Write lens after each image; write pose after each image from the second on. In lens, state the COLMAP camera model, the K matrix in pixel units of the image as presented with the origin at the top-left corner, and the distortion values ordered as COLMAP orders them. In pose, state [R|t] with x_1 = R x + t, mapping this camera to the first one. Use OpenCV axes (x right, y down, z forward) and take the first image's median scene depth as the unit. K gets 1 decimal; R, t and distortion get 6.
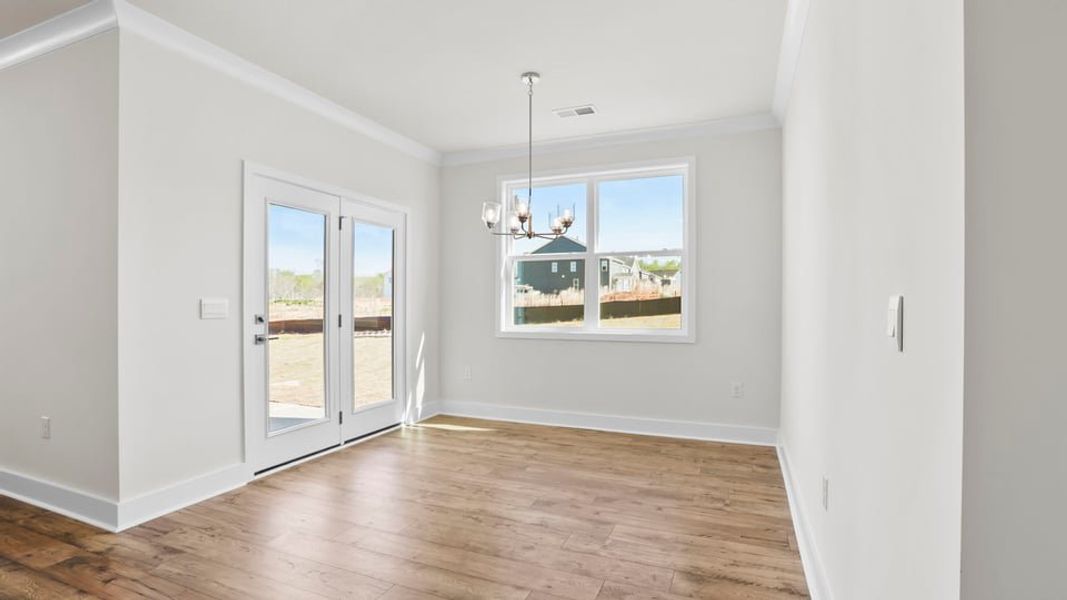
lens RADIAL K [[495.7, 0, 527.4], [0, 495.7, 296.3], [0, 0, 1]] dist [-0.041276, 0.008734]
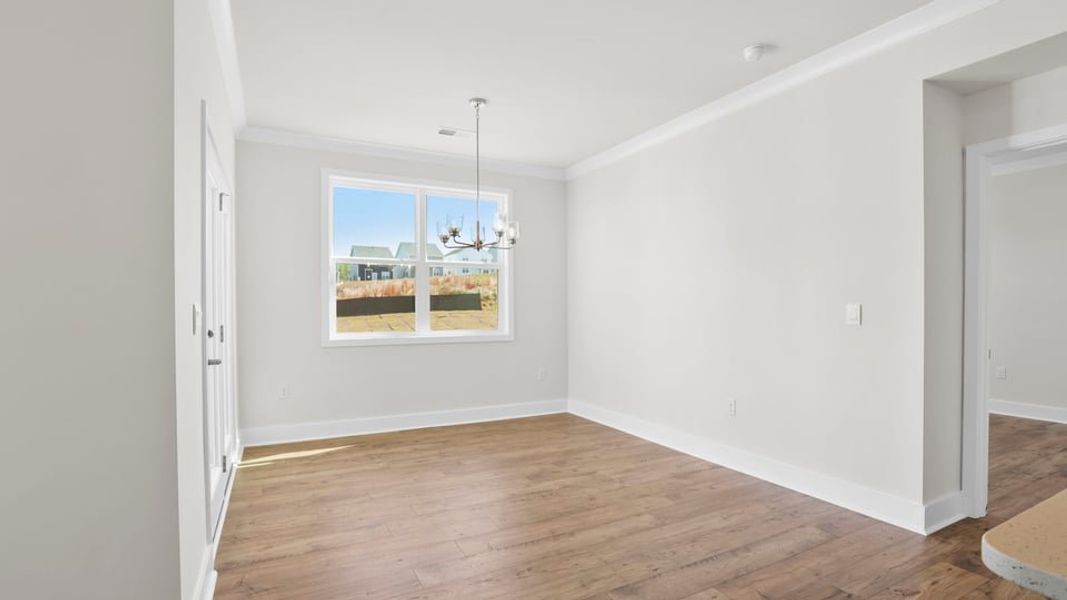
lens RADIAL K [[495.7, 0, 539.3], [0, 495.7, 295.4], [0, 0, 1]] dist [-0.041276, 0.008734]
pose [[0.639761, 0.017289, 0.768380, -0.575421], [-0.007469, 0.999840, -0.016277, 0.001639], [-0.768538, 0.004674, 0.639787, 0.149064]]
